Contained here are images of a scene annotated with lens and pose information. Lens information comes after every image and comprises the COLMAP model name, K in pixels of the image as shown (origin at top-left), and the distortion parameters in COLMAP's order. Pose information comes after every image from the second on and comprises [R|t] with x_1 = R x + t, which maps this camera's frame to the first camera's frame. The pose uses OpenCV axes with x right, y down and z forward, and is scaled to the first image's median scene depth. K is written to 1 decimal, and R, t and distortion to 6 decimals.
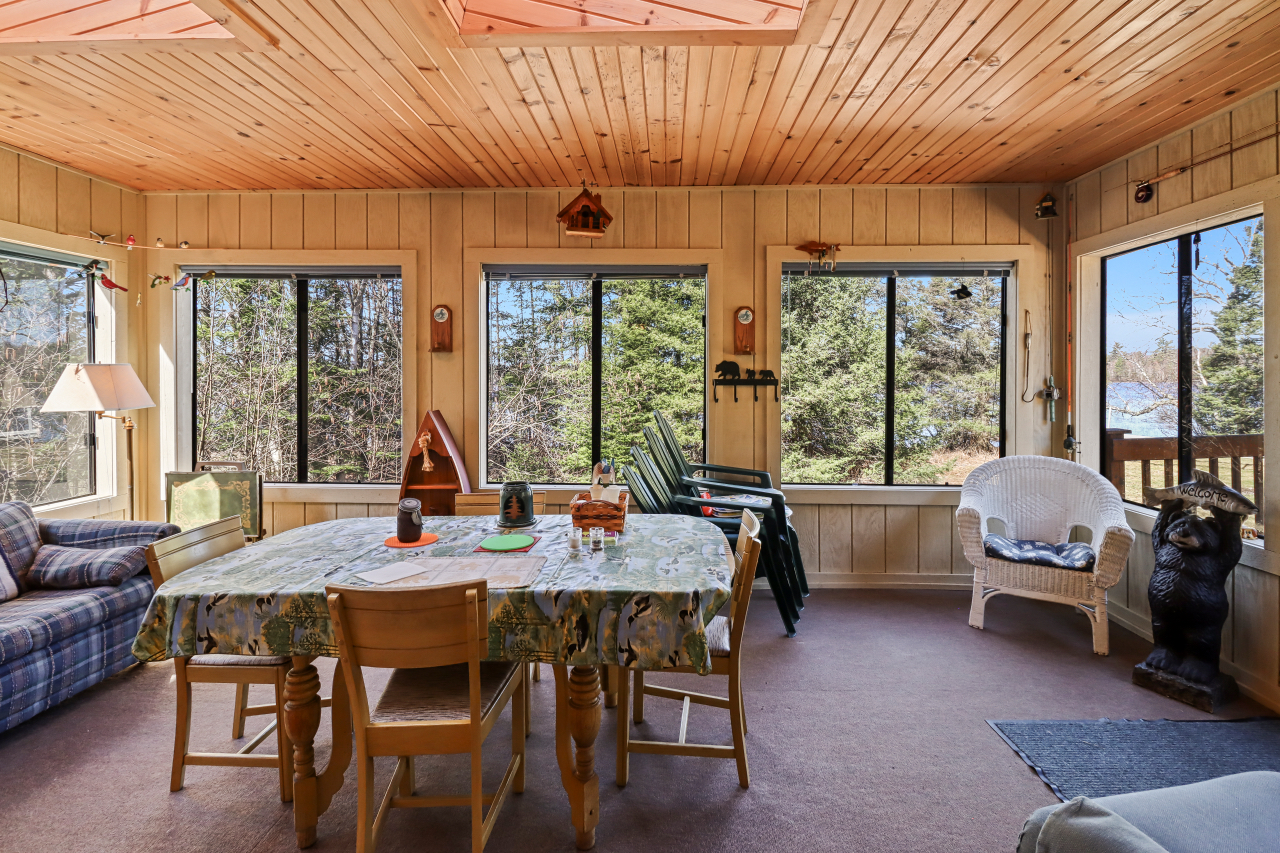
lens RADIAL K [[599.2, 0, 647.0], [0, 599.2, 382.4], [0, 0, 1]] dist [0.011748, -0.010438]
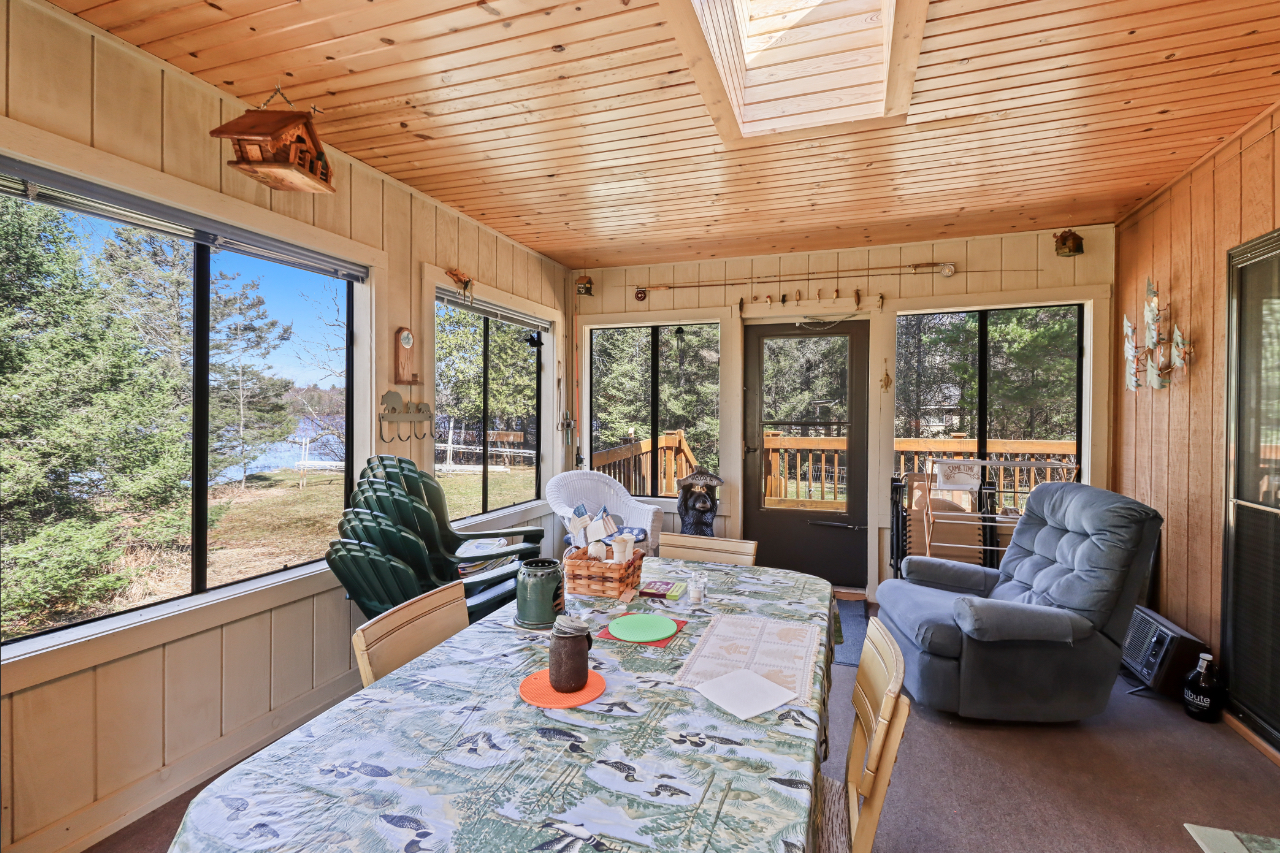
lens RADIAL K [[599.2, 0, 635.0], [0, 599.2, 421.9], [0, 0, 1]] dist [0.011748, -0.010438]
pose [[0.312352, -0.012468, 0.949885, -0.552535], [0.006242, 0.999919, 0.011072, -0.000834], [-0.949946, 0.002471, 0.312405, 0.436015]]
